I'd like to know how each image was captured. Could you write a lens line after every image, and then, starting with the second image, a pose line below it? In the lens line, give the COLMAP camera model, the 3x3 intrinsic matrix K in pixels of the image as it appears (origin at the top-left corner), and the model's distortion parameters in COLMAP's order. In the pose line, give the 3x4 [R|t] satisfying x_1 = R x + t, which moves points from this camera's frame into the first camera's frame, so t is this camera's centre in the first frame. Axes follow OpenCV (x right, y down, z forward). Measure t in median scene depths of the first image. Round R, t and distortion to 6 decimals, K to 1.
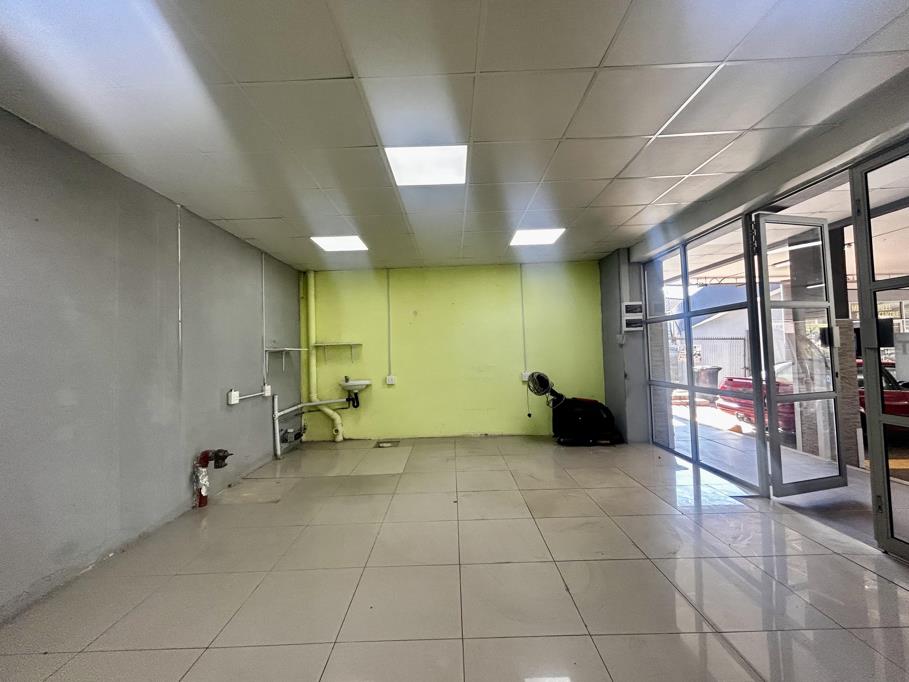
lens RADIAL K [[366.1, 0, 453.3], [0, 366.1, 340.6], [0, 0, 1]] dist [-0.007684, 0.000457]
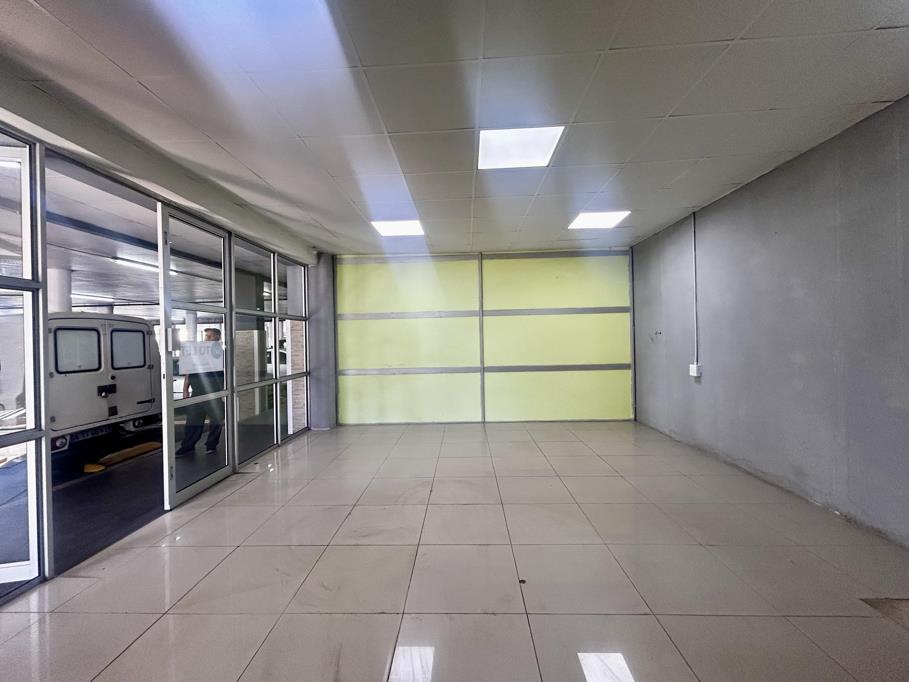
lens RADIAL K [[366.1, 0, 452.1], [0, 366.1, 339.5], [0, 0, 1]] dist [-0.007684, 0.000457]
pose [[-0.997802, 0.053214, 0.039495, 0.060774], [0.052030, 0.998182, -0.030414, 0.033350], [-0.041041, -0.028293, -0.998757, 1.185496]]
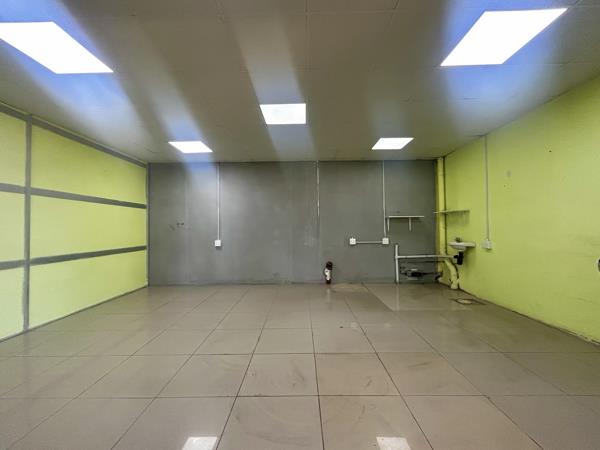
lens RADIAL K [[241.6, 0, 298.3], [0, 241.6, 224.3], [0, 0, 1]] dist [-0.007684, 0.000457]
pose [[-0.017673, 0.015446, -0.999725, 0.667301], [0.044480, 0.998903, 0.014647, 0.023562], [0.998854, -0.044209, -0.018341, 0.636135]]
